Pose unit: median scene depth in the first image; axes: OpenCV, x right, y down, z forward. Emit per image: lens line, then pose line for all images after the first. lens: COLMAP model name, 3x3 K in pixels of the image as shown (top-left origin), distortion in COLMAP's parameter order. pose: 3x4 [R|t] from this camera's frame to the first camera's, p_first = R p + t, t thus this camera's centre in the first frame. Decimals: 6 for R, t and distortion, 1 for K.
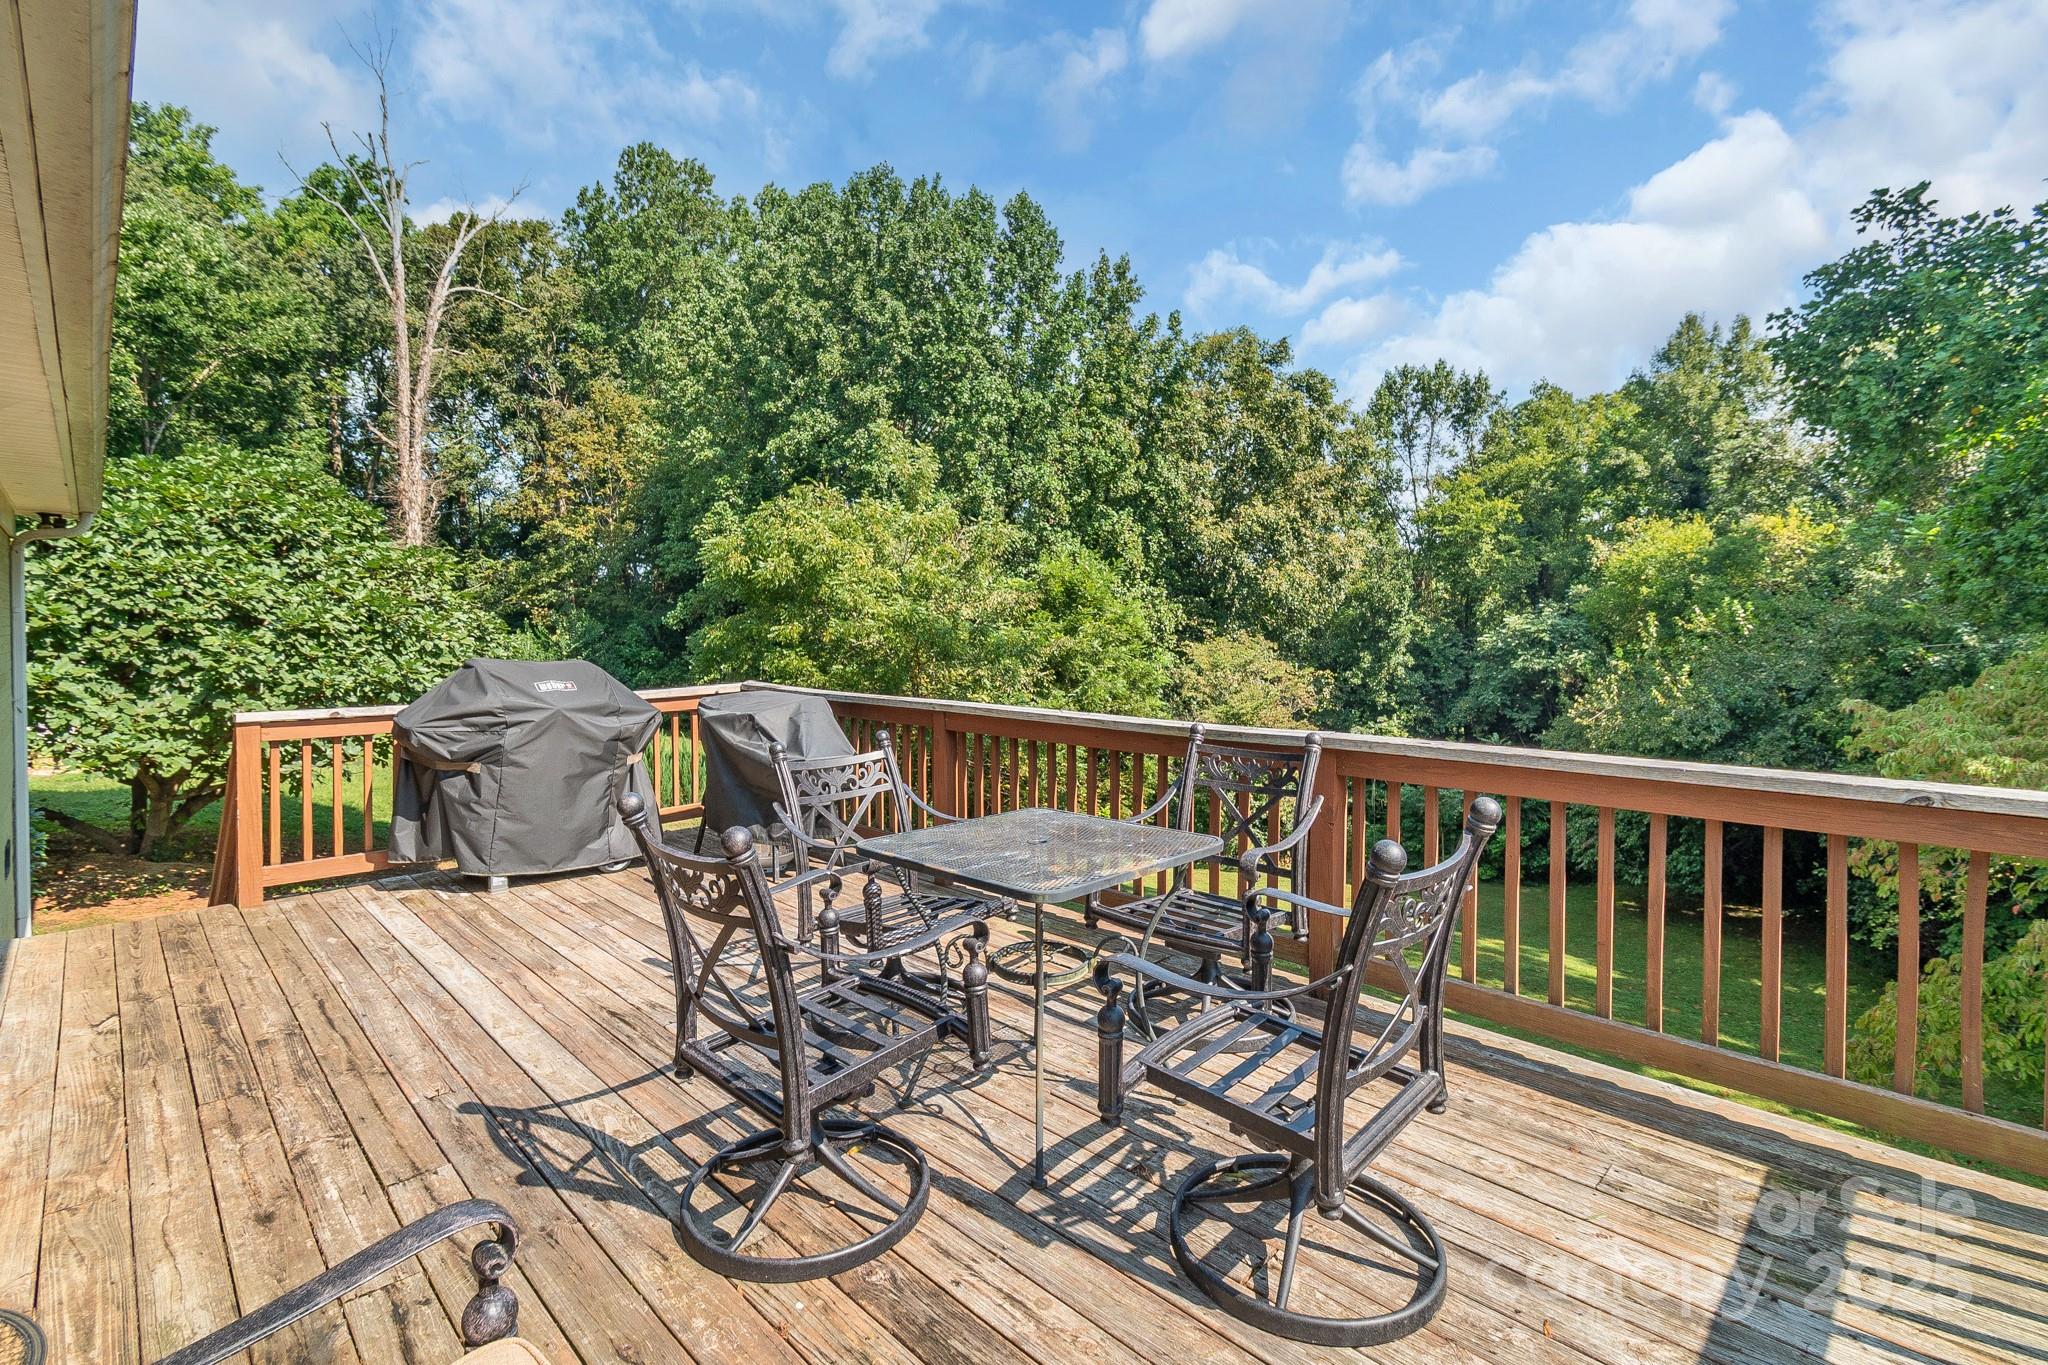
lens RADIAL K [[940.5, 0, 1019.1], [0, 940.5, 632.8], [0, 0, 1]] dist [0.006544, -0.006578]
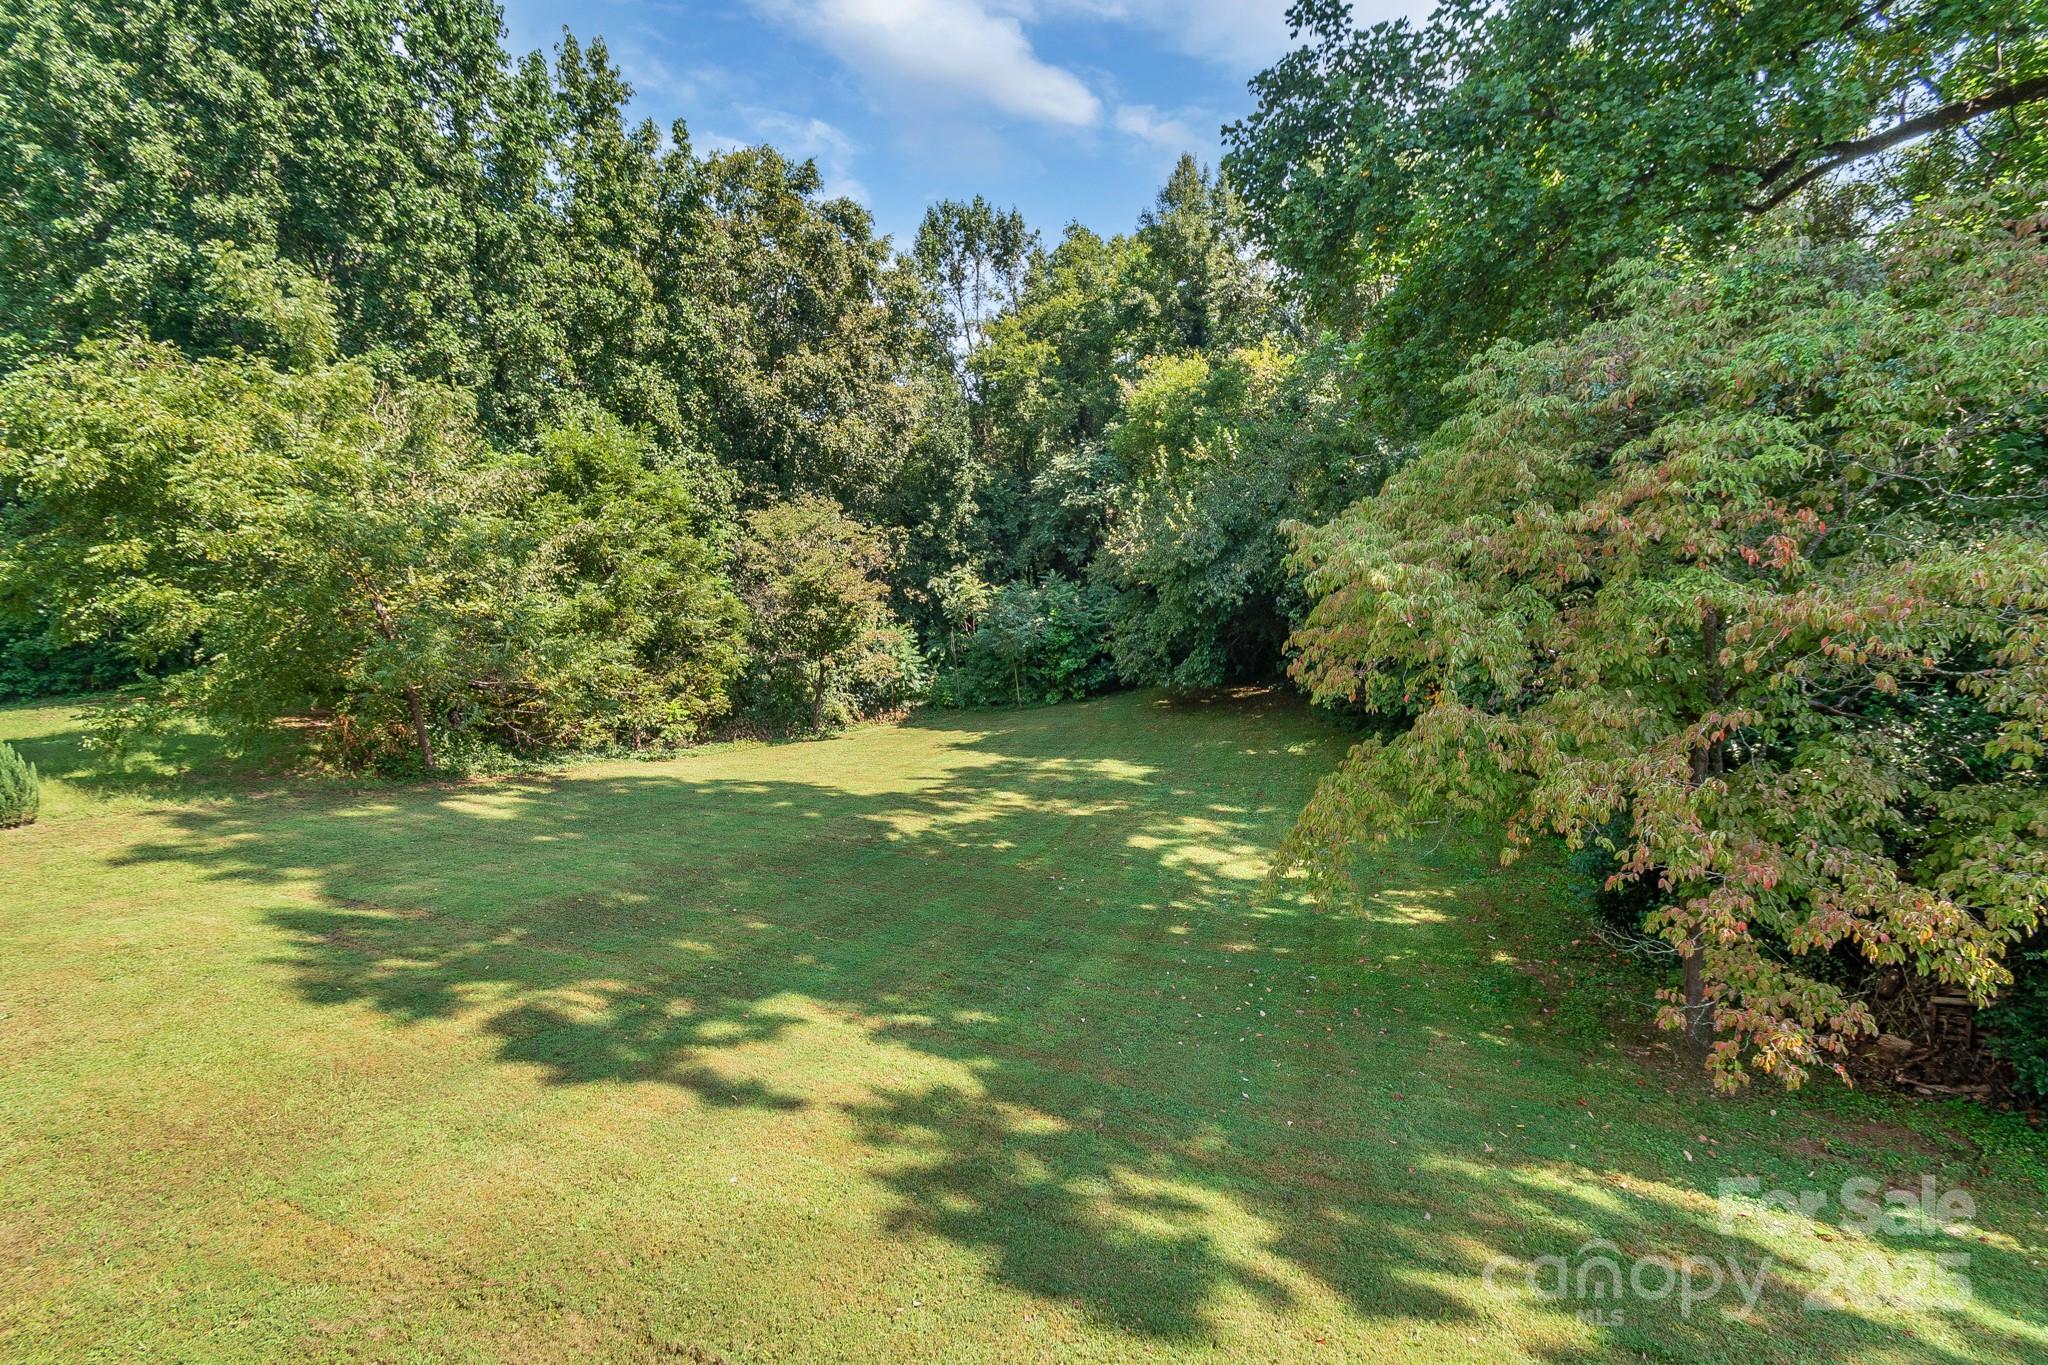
lens RADIAL K [[905.4, 0, 1035.8], [0, 905.4, 673.5], [0, 0, 1]] dist [0.000710, -0.001233]
pose [[0.906470, -0.166062, 0.388247, 0.064093], [0.086783, 0.973063, 0.213583, -0.000274], [-0.413257, -0.159913, 0.896463, 0.057451]]
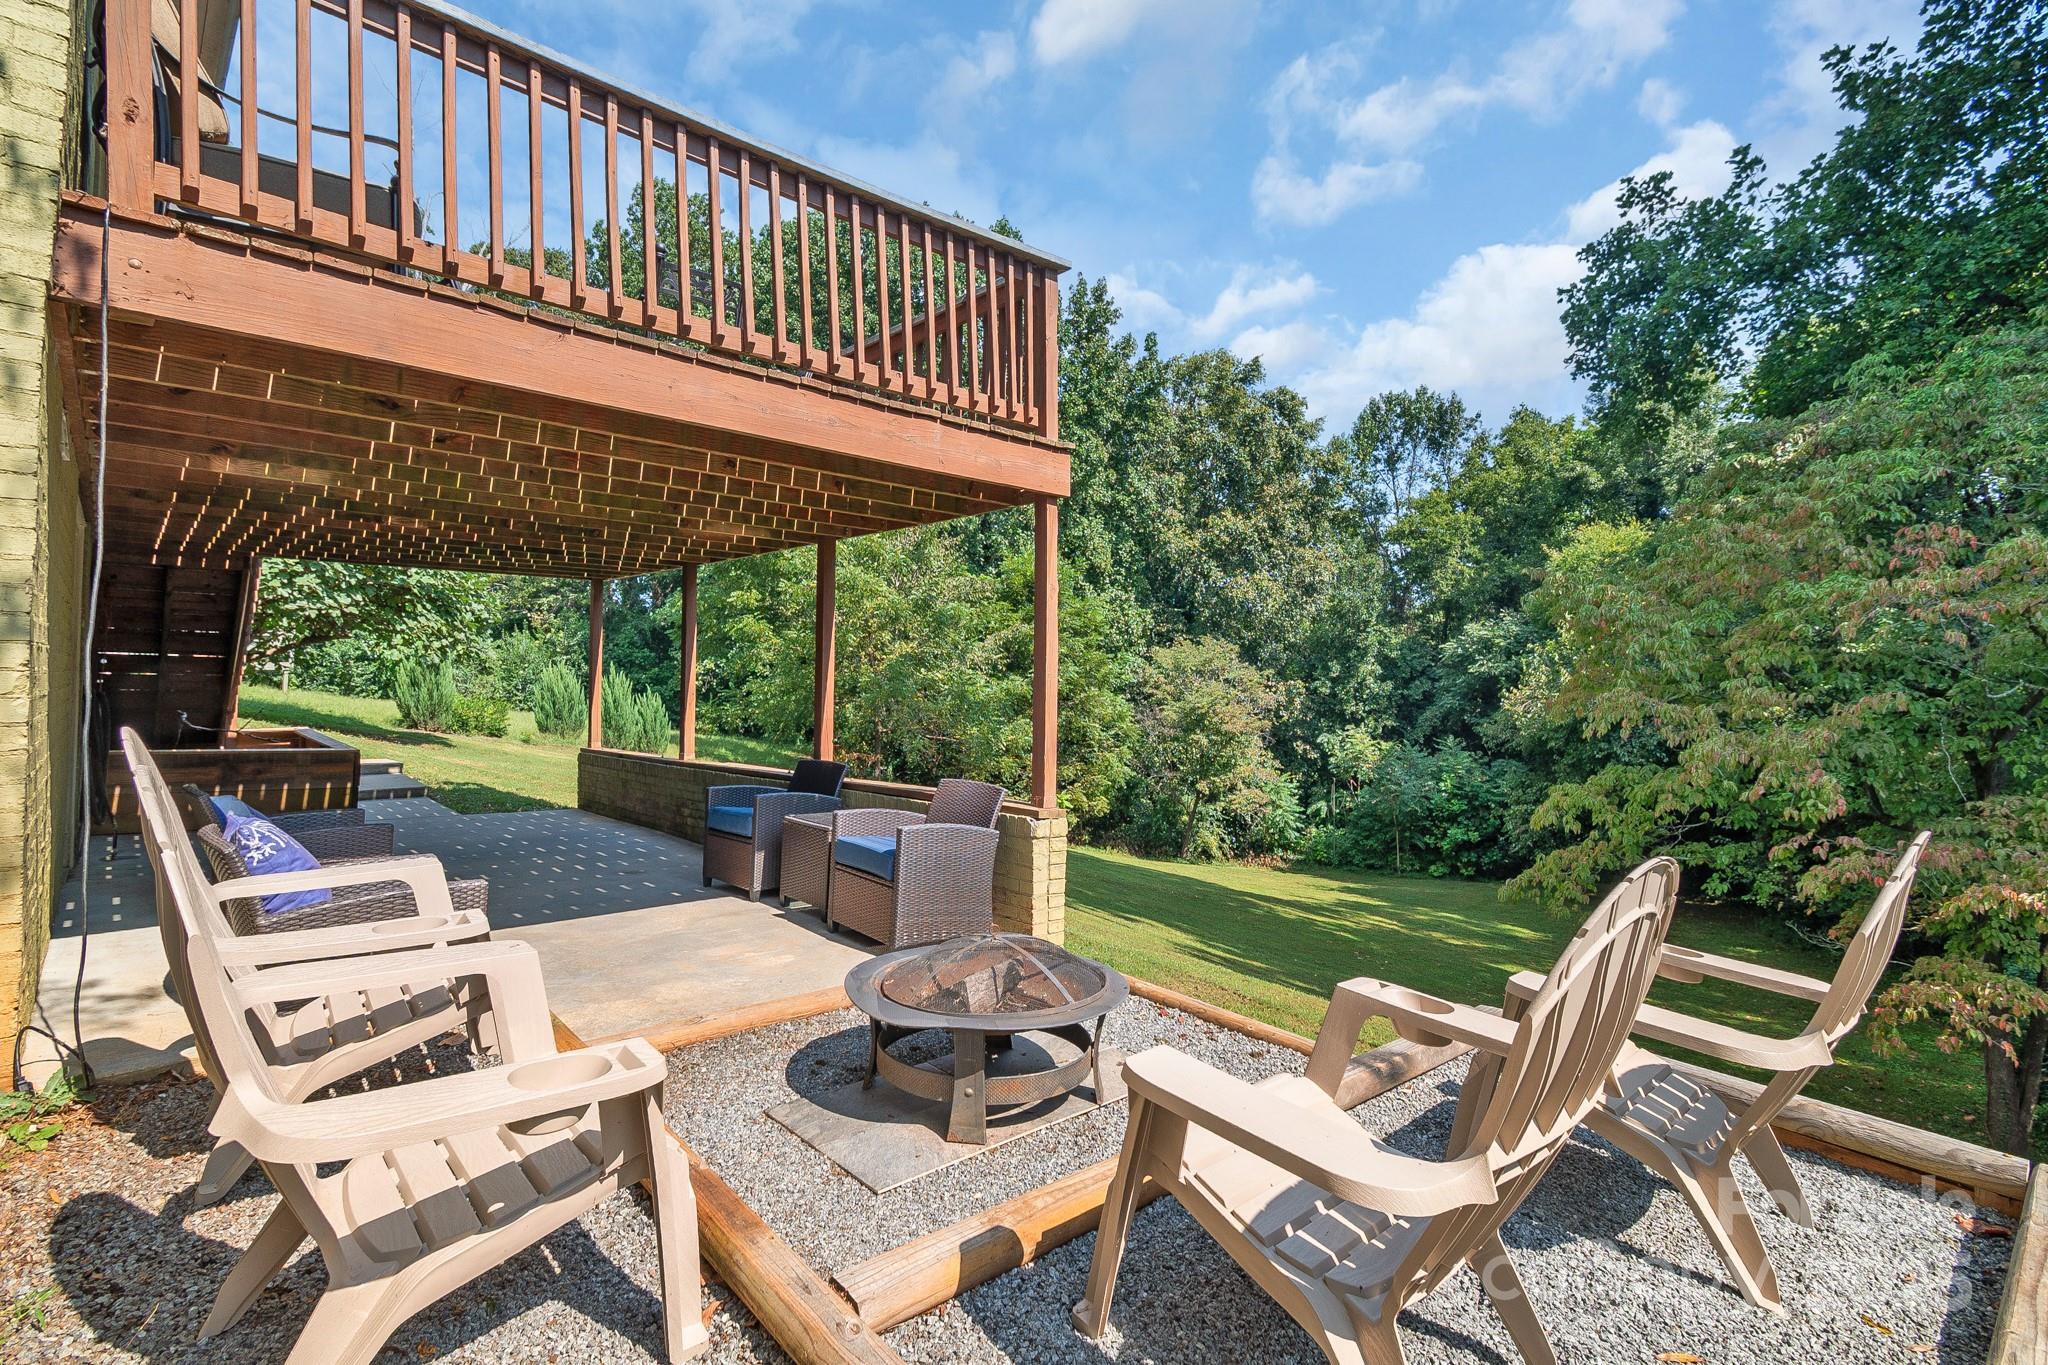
lens RADIAL K [[992.0, 0, 1026.6], [0, 992.0, 659.1], [0, 0, 1]] dist [-0.005047, -0.001018]
pose [[0.999347, 0.015041, -0.032840, 0.075501], [-0.016424, 0.998972, -0.042248, 0.074233], [0.032170, 0.042760, 0.998567, -0.091479]]
